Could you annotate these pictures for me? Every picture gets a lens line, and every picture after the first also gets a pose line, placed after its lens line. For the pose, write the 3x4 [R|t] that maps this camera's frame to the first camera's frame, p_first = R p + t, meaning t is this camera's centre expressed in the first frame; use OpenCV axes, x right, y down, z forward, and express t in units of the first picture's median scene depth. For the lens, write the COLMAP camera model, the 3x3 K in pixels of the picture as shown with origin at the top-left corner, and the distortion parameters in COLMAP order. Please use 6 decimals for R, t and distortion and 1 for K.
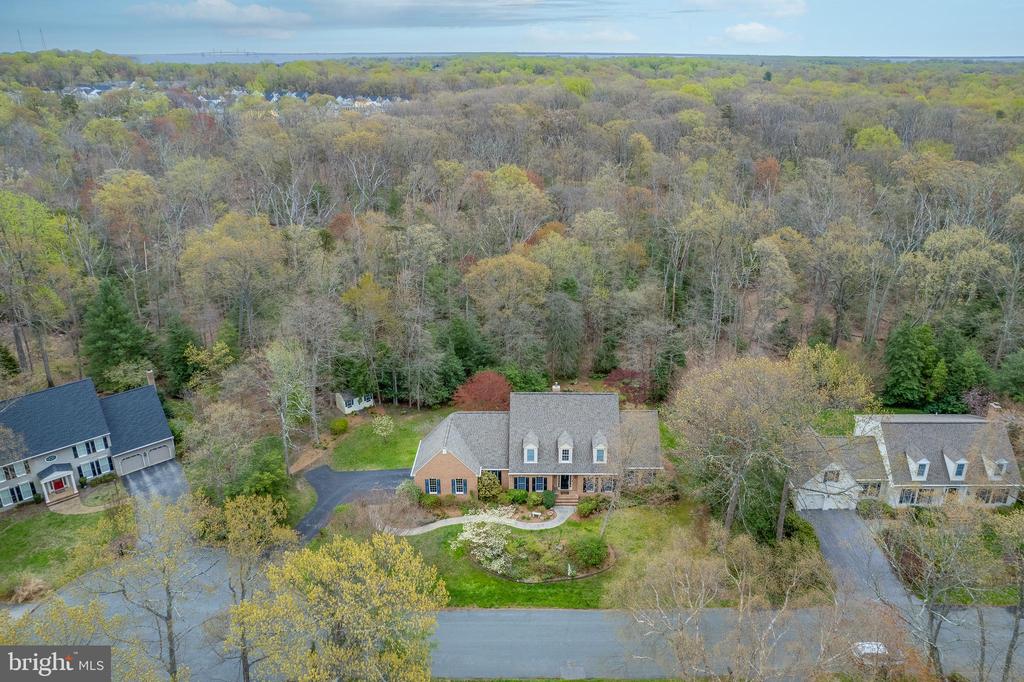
lens RADIAL K [[671.5, 0, 529.6], [0, 671.5, 295.4], [0, 0, 1]] dist [-0.055602, 0.044460]
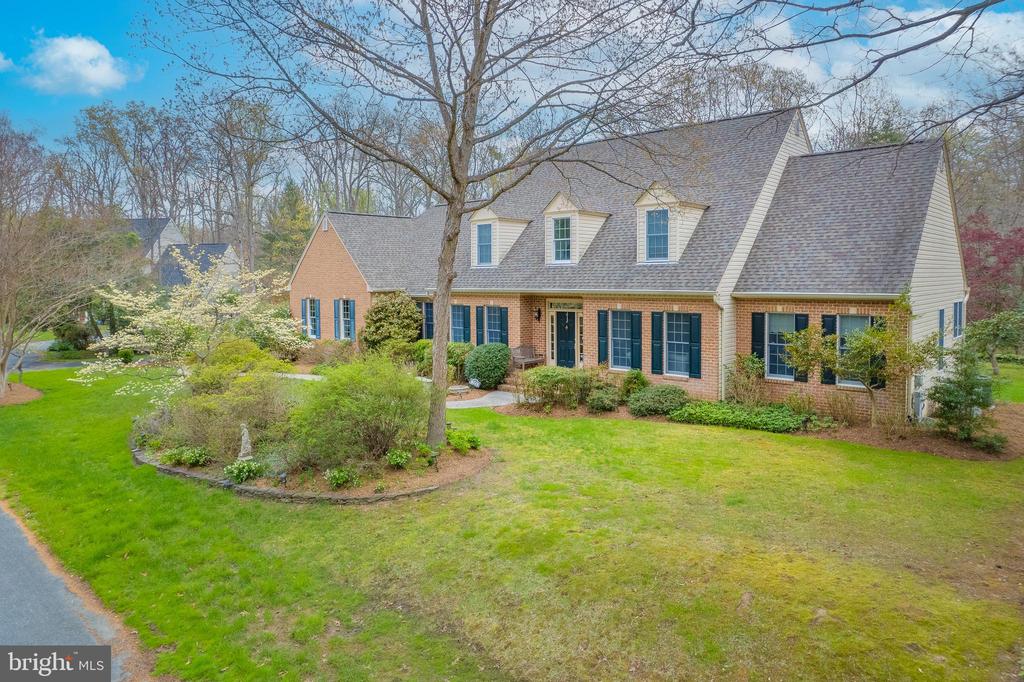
lens RADIAL K [[671.5, 0, 529.6], [0, 671.5, 295.4], [0, 0, 1]] dist [-0.055602, 0.044460]
pose [[0.753495, 0.008966, -0.657393, 0.255801], [-0.211761, 0.949930, -0.229762, 0.343669], [0.622417, 0.312335, 0.717666, 0.770623]]
